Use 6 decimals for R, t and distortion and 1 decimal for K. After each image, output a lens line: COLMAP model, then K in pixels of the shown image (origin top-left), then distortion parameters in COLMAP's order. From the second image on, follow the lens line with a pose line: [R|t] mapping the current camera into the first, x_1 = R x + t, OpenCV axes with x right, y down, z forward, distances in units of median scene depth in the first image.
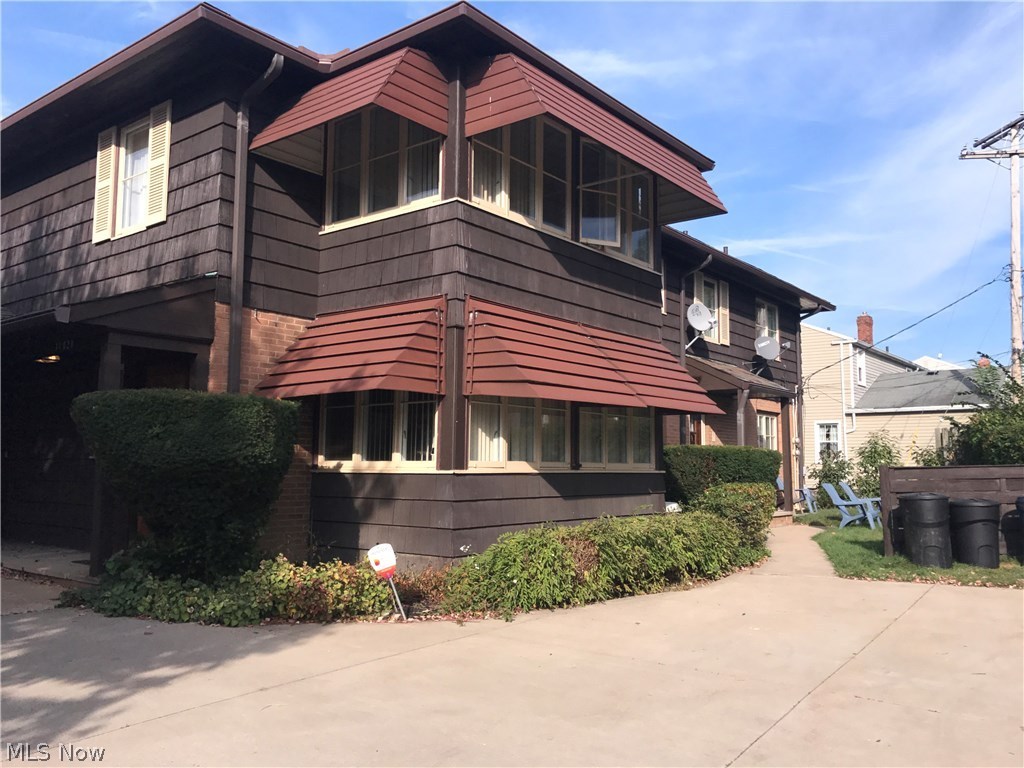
lens RADIAL K [[854.8, 0, 508.1], [0, 854.8, 383.6], [0, 0, 1]] dist [0.026439, -0.018494]
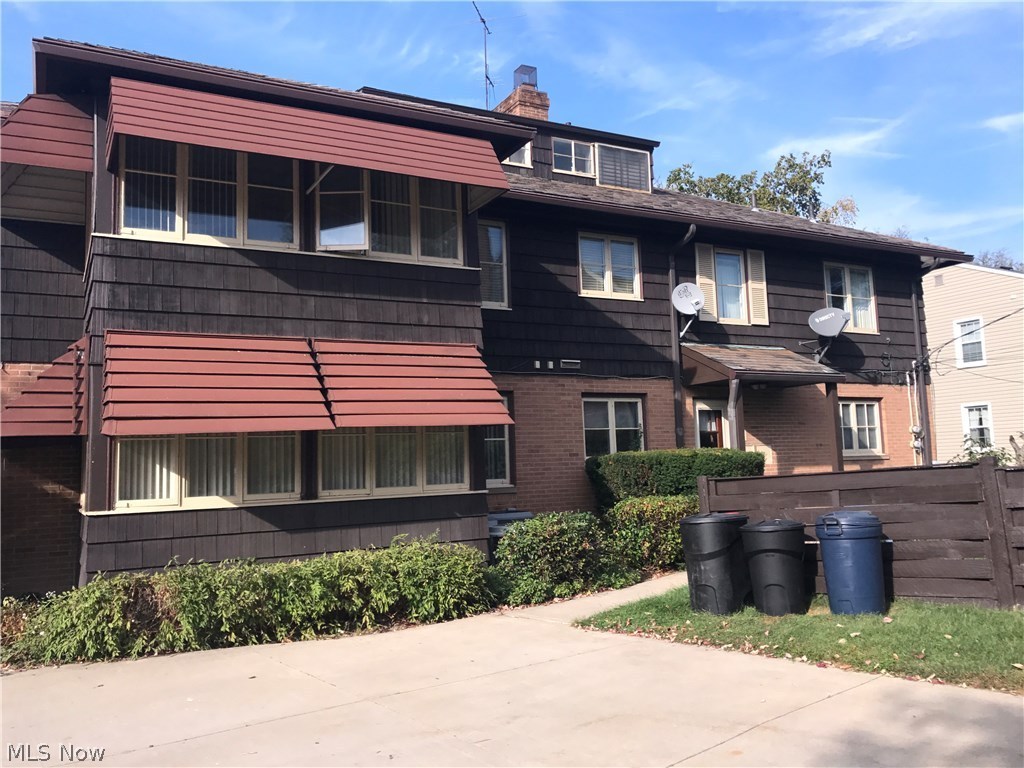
lens RADIAL K [[854.8, 0, 511.2], [0, 854.8, 380.8], [0, 0, 1]] dist [0.026439, -0.018494]
pose [[0.915295, -0.084592, -0.393801, 0.627758], [0.083542, 0.996307, -0.019843, 0.009795], [0.394025, -0.014737, 0.918982, 0.231495]]
